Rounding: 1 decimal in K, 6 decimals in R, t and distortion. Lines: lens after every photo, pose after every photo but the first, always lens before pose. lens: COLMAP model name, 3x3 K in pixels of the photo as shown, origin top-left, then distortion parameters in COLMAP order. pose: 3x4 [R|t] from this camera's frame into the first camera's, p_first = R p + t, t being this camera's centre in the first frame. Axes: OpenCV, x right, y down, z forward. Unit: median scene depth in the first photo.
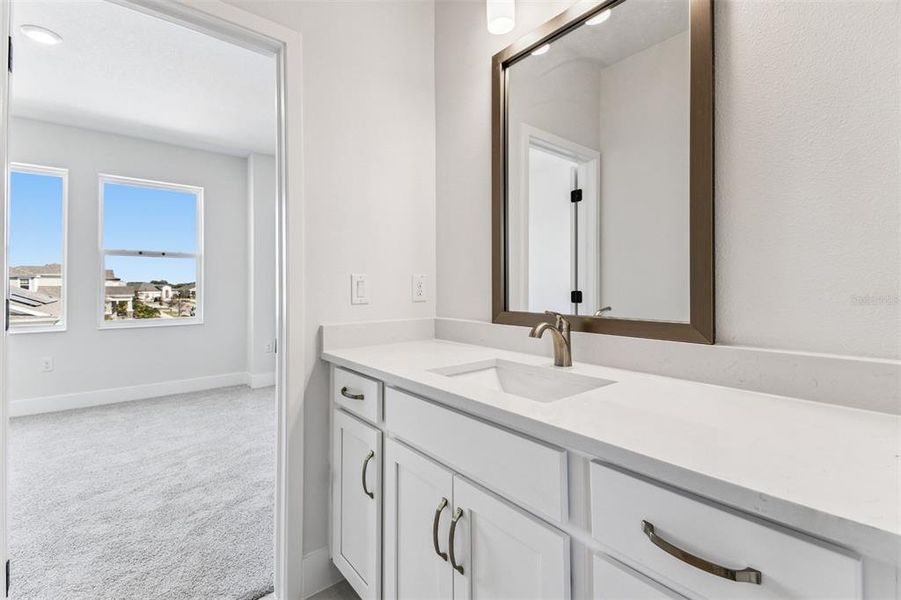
lens RADIAL K [[398.0, 0, 450.5], [0, 398.0, 300.0], [0, 0, 1]] dist [0.000314, -0.000058]
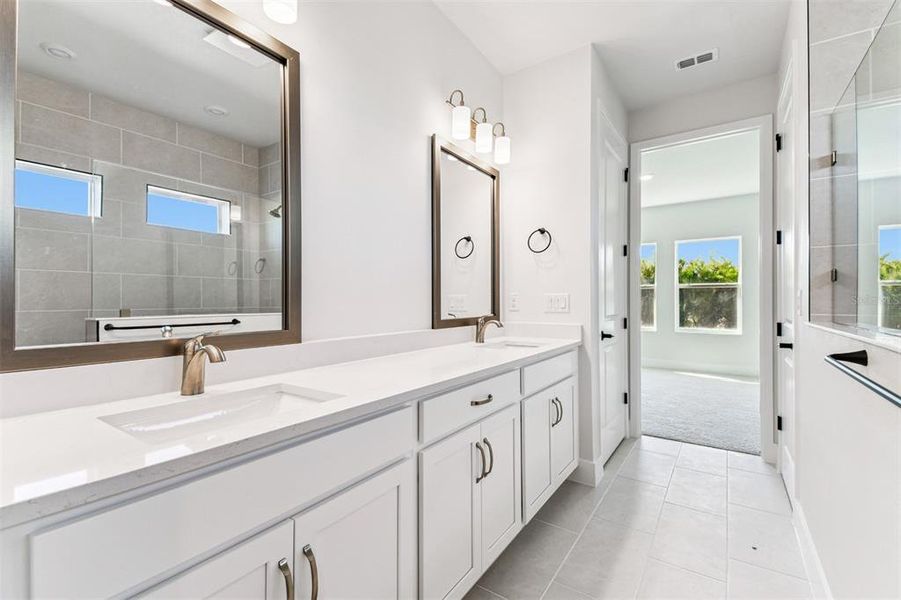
lens RADIAL K [[398.0, 0, 450.5], [0, 398.0, 300.0], [0, 0, 1]] dist [0.000314, -0.000058]
pose [[-0.265368, 0.000764, 0.964147, -1.292963], [0.025816, 0.999647, 0.006313, -0.054476], [-0.963802, 0.026566, -0.265294, 1.315787]]
